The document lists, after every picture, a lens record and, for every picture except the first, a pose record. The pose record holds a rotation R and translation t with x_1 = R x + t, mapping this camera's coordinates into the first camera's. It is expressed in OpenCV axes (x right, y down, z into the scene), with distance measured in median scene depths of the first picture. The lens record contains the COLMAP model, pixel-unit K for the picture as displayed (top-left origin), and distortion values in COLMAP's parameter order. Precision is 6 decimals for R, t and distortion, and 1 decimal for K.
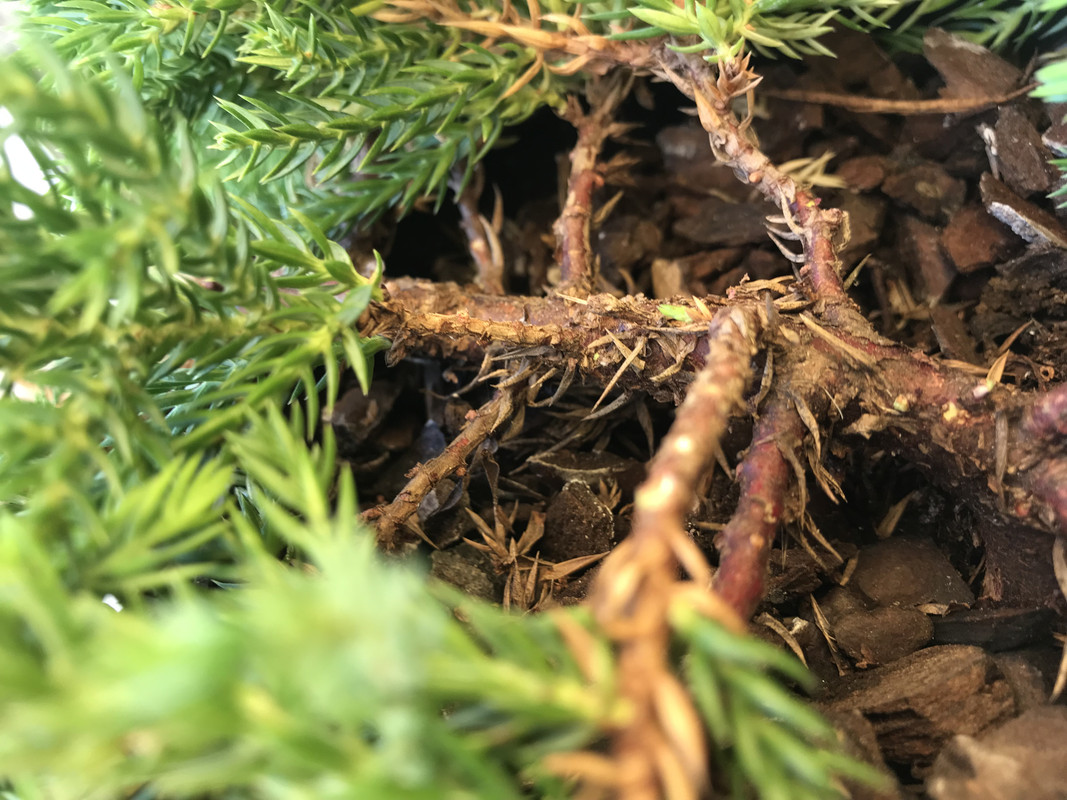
lens RADIAL K [[959.7, 0, 533.5], [0, 959.7, 400.0], [0, 0, 1]] dist [0.039774, -0.120655]
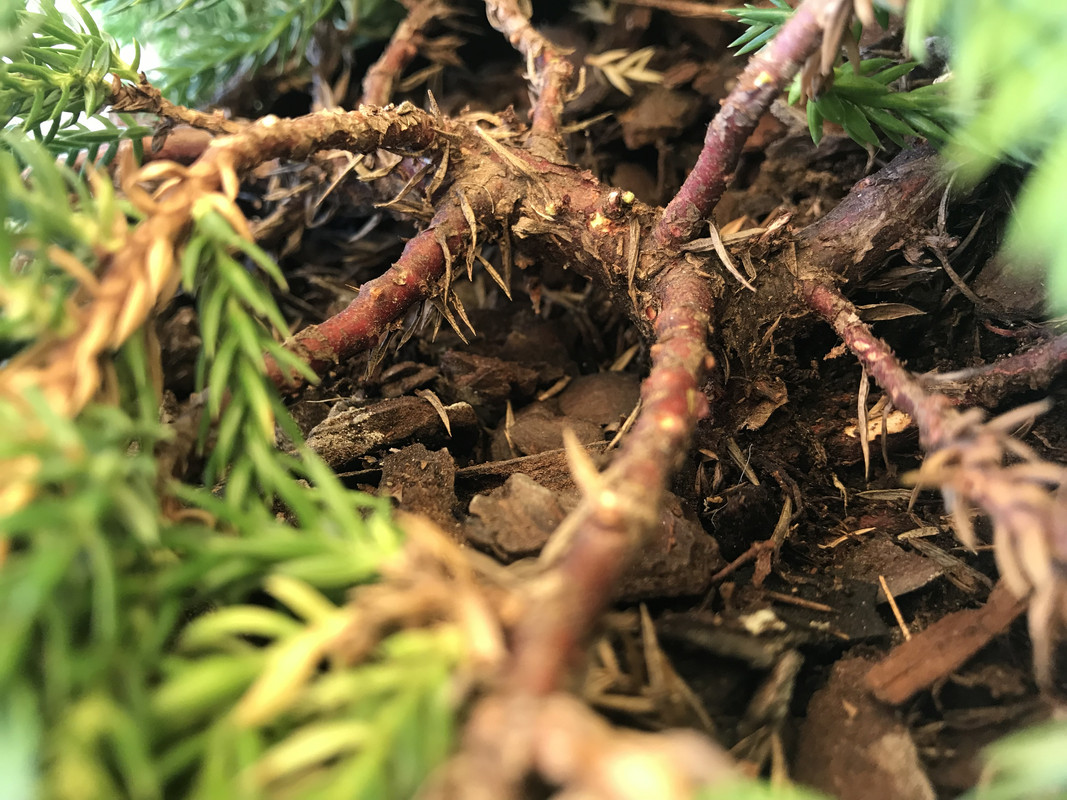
lens RADIAL K [[959.7, 0, 533.5], [0, 959.7, 400.0], [0, 0, 1]] dist [0.039774, -0.120655]
pose [[0.982451, 0.110027, -0.150611, 0.534557], [-0.116513, 0.992575, -0.034914, 0.258864], [0.145651, 0.051850, 0.987976, -0.103542]]
